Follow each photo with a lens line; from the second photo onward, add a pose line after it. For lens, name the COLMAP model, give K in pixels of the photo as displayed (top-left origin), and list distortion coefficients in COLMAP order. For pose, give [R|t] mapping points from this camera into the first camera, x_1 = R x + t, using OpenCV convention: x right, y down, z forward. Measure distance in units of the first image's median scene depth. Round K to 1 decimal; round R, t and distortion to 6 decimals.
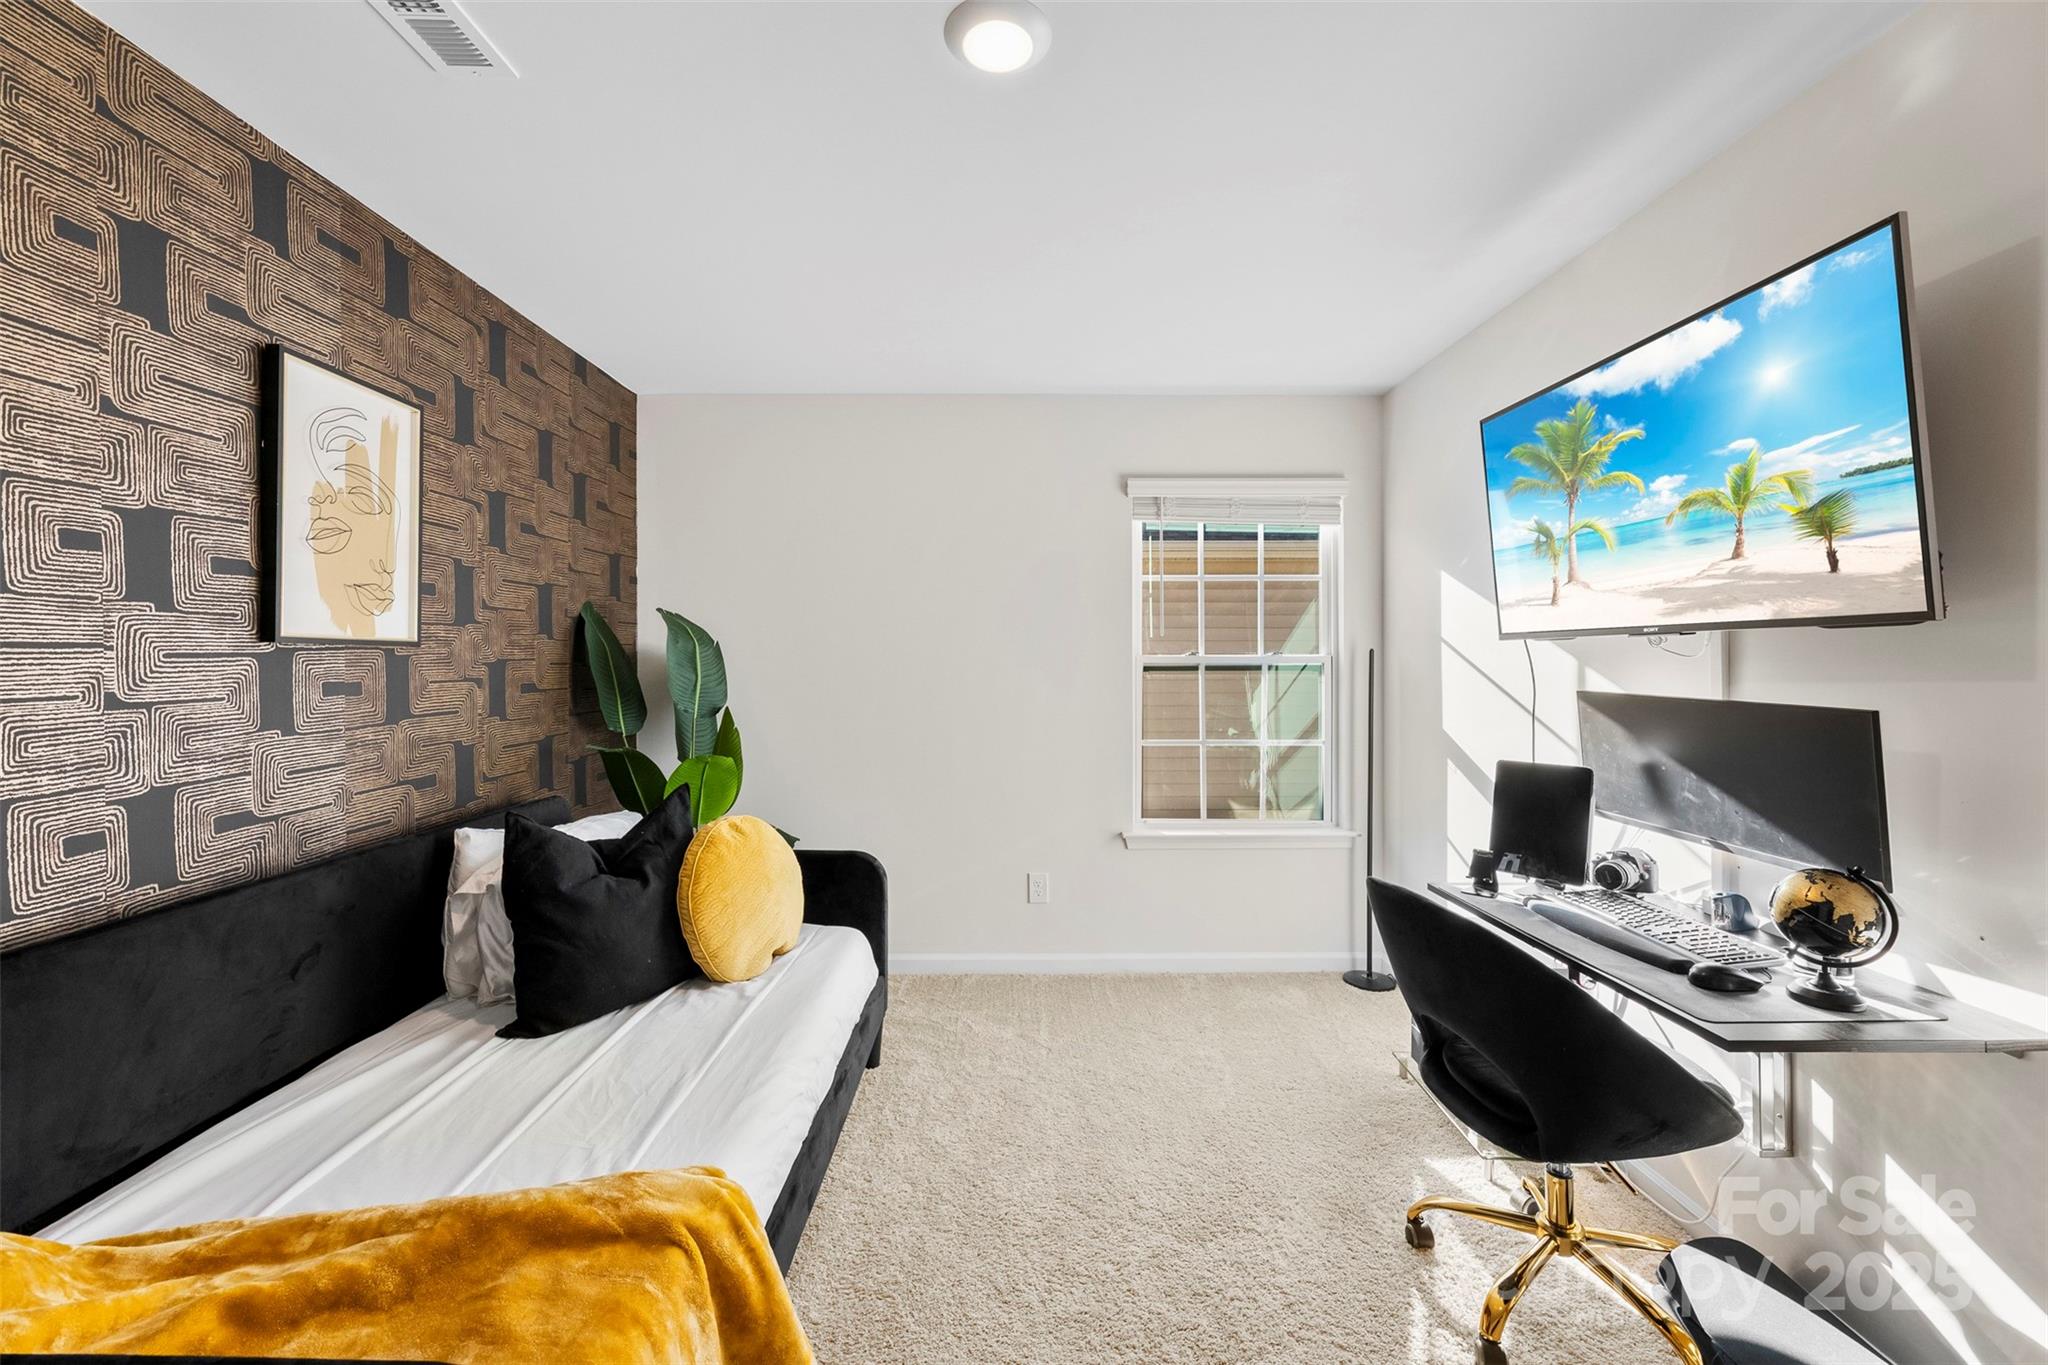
lens RADIAL K [[827.1, 0, 1021.3], [0, 827.1, 671.2], [0, 0, 1]] dist [-0.000196, -0.000050]
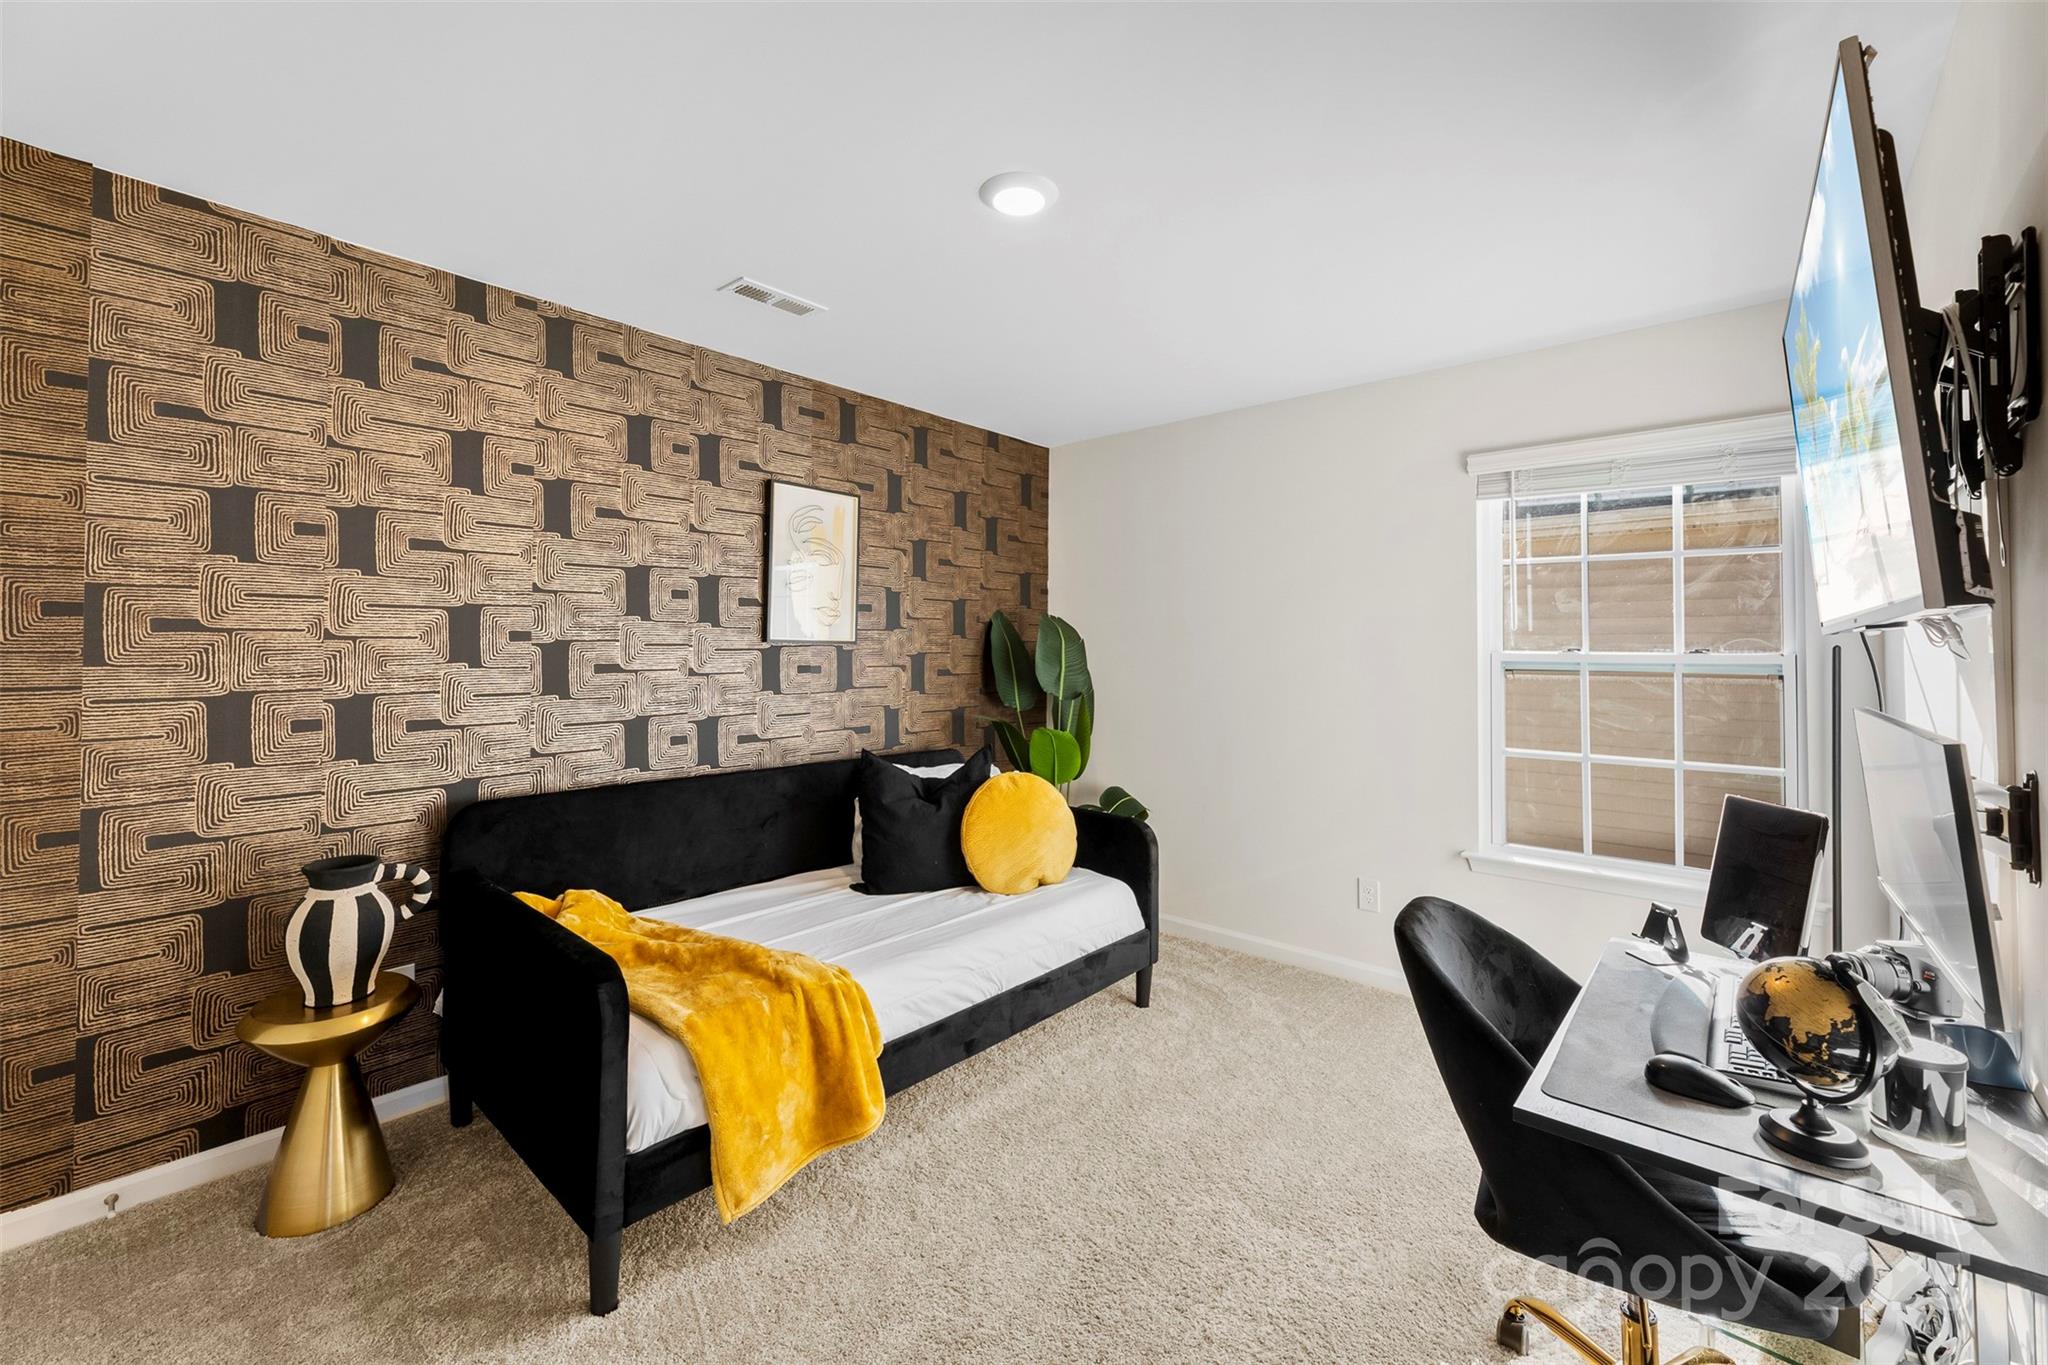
lens RADIAL K [[827.1, 0, 999.9], [0, 827.1, 645.6], [0, 0, 1]] dist [-0.000196, -0.000050]
pose [[0.739397, -0.000218, -0.673270, 0.587780], [-0.015846, 0.999717, -0.017727, -0.003411], [0.673083, 0.023776, 0.739185, 0.000632]]
